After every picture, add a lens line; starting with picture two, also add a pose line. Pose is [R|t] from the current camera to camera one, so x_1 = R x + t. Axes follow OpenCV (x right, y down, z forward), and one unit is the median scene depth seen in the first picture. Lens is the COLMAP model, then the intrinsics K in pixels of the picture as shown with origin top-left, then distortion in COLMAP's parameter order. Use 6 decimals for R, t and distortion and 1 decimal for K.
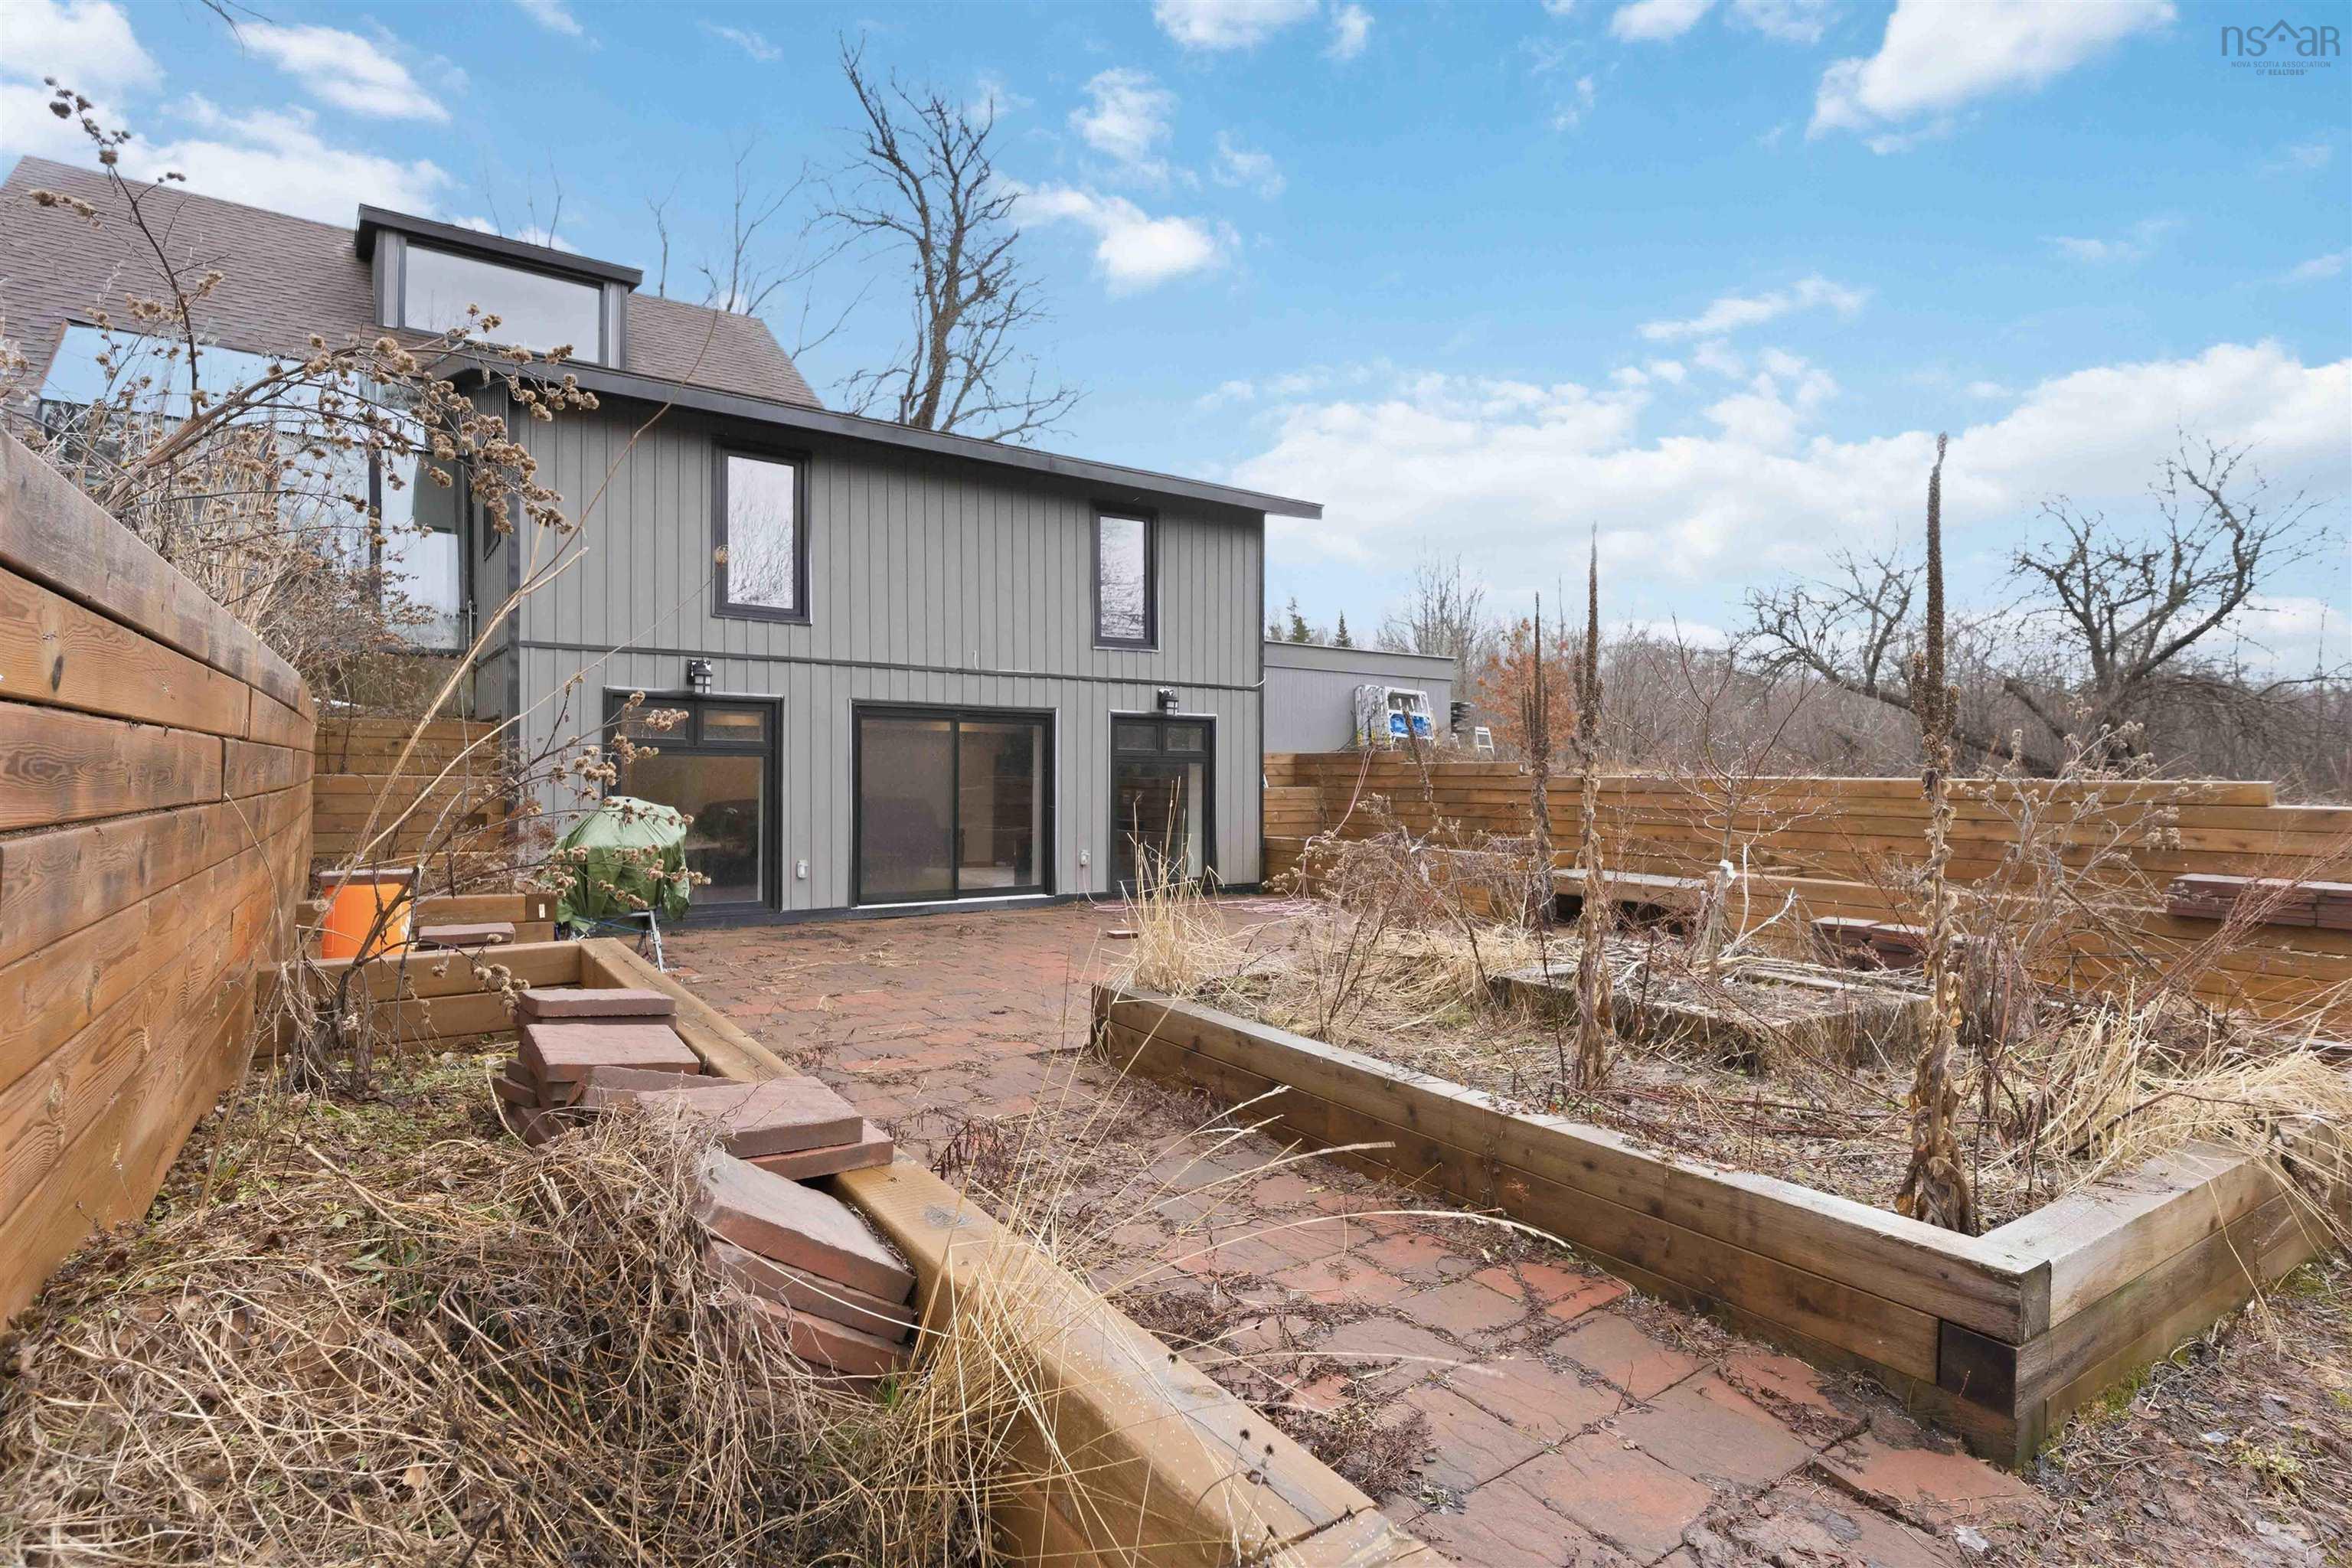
lens RADIAL K [[1164.8, 0, 1173.7], [0, 1164.8, 774.4], [0, 0, 1]] dist [-0.004454, -0.000146]
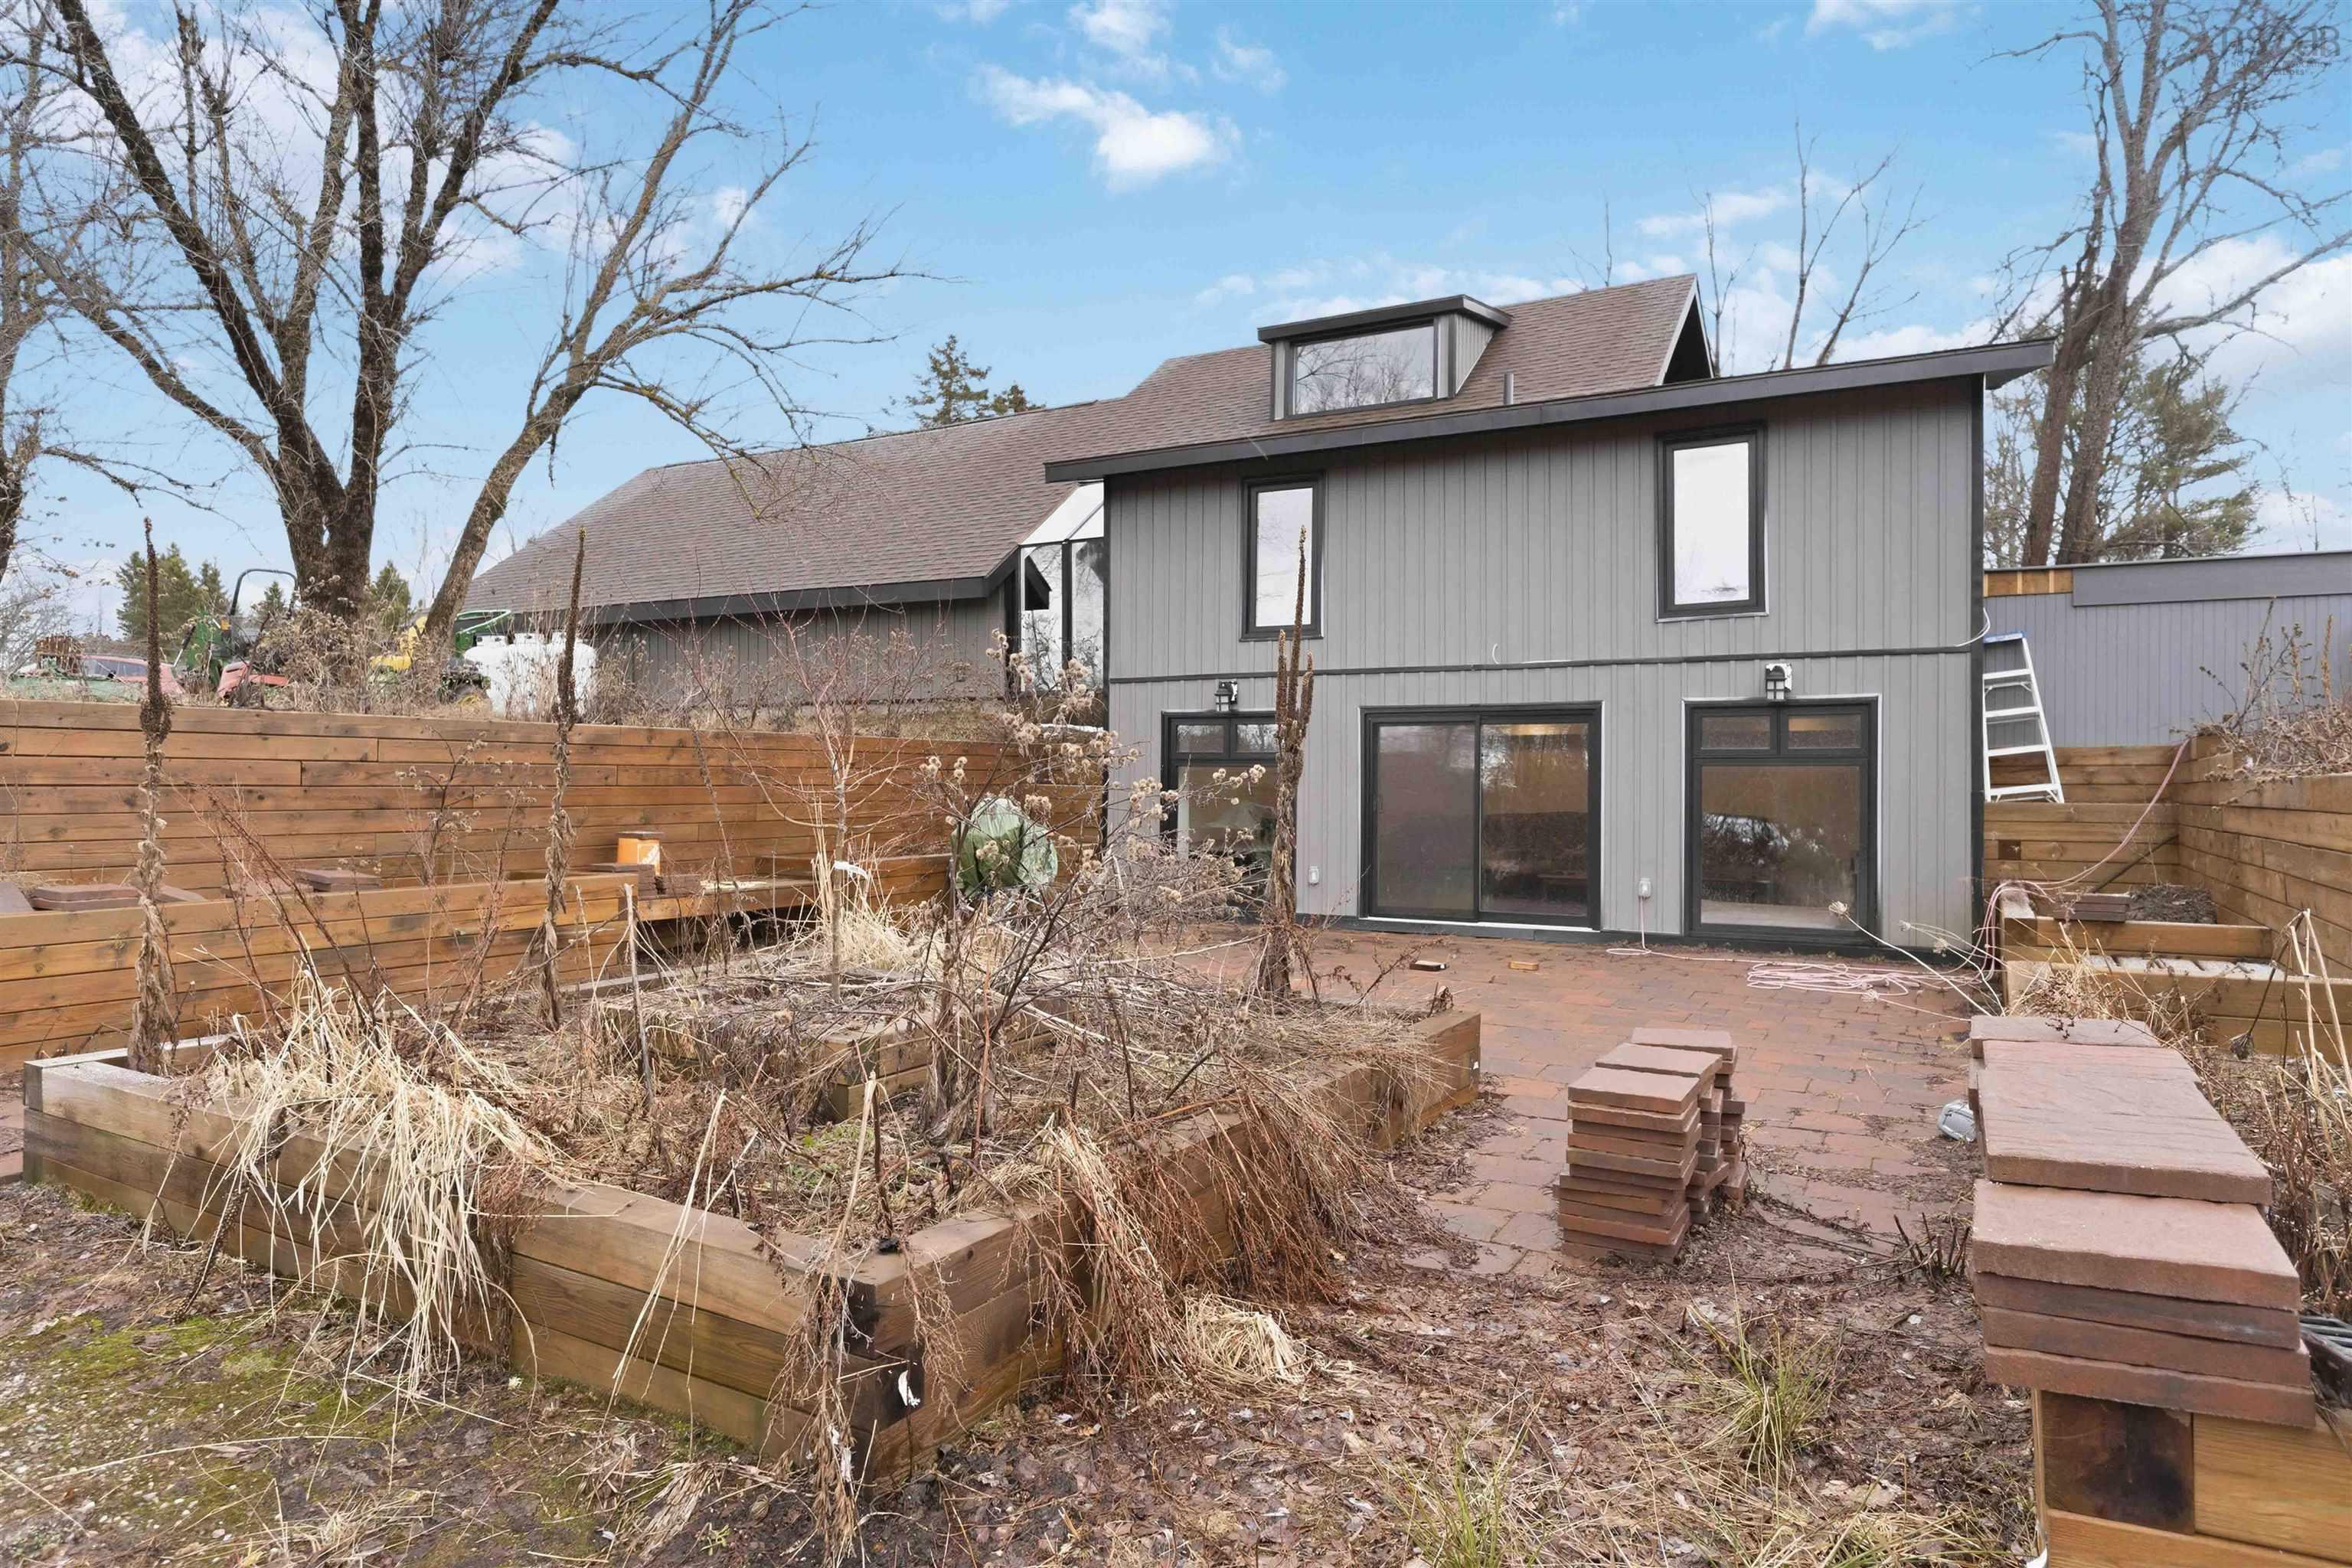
lens RADIAL K [[1391.8, 0, 1176.7], [0, 1391.8, 792.2], [0, 0, 1]] dist [-0.001881, 0.000878]
pose [[0.447598, -0.005998, -0.894215, 0.643109], [-0.004780, 0.999947, -0.009100, 0.017358], [0.894222, 0.008347, 0.447545, 0.298507]]
